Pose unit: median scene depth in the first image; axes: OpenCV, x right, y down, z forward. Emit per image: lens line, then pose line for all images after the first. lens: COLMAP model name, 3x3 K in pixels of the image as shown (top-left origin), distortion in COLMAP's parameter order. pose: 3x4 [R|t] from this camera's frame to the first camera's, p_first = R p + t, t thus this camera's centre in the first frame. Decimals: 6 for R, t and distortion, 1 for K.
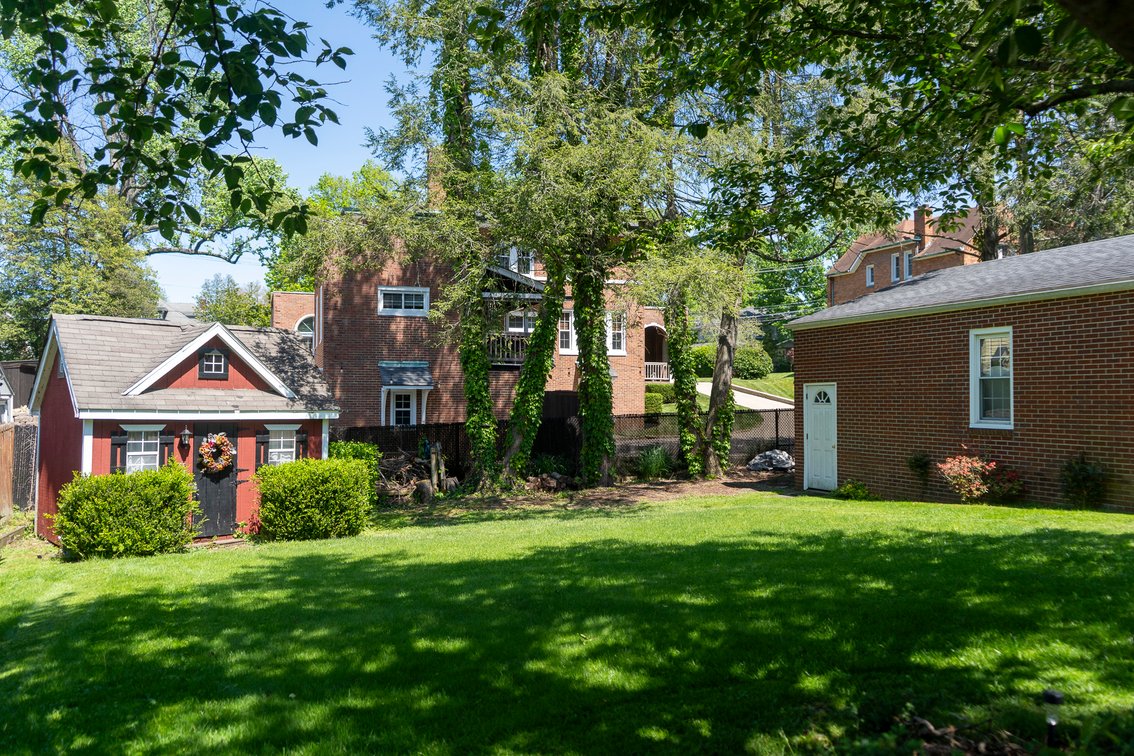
lens RADIAL K [[899.1, 0, 572.8], [0, 899.1, 375.5], [0, 0, 1]] dist [-0.001086, -0.014157]
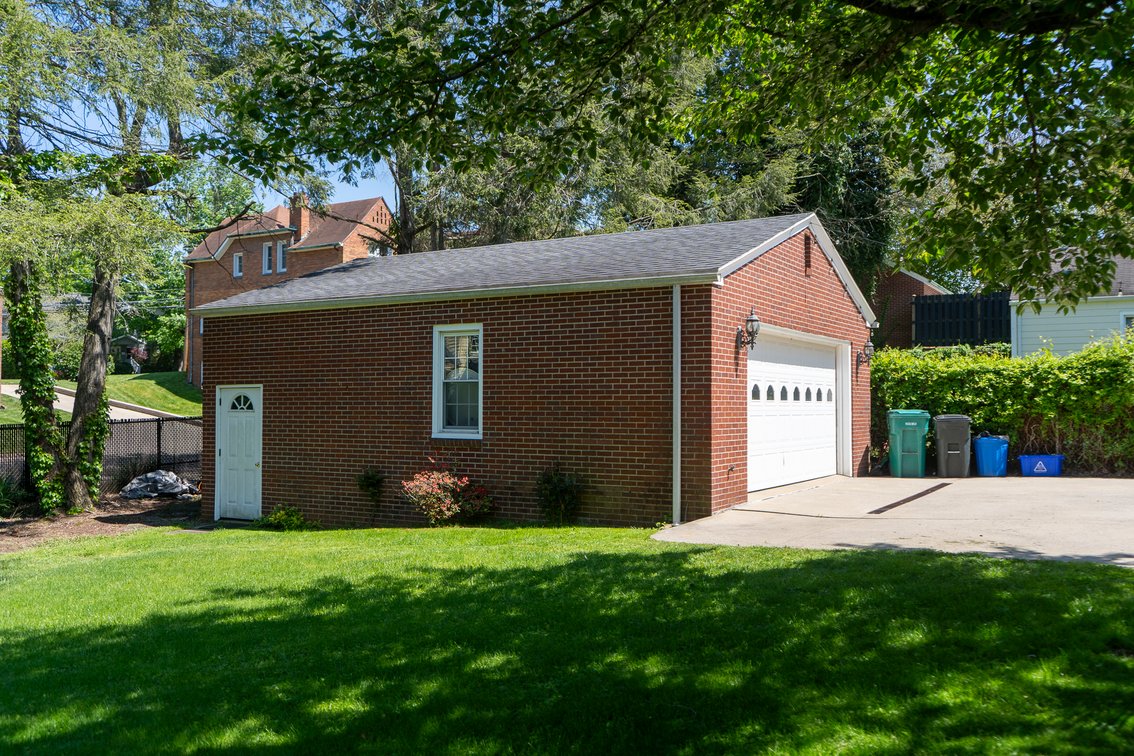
lens RADIAL K [[997.1, 0, 560.4], [0, 997.1, 374.3], [0, 0, 1]] dist [0.004456, -0.013063]
pose [[0.789265, 0.021197, 0.613687, -0.052894], [-0.017261, 0.999775, -0.012334, 0.006052], [-0.613810, -0.000858, 0.789453, 0.160706]]
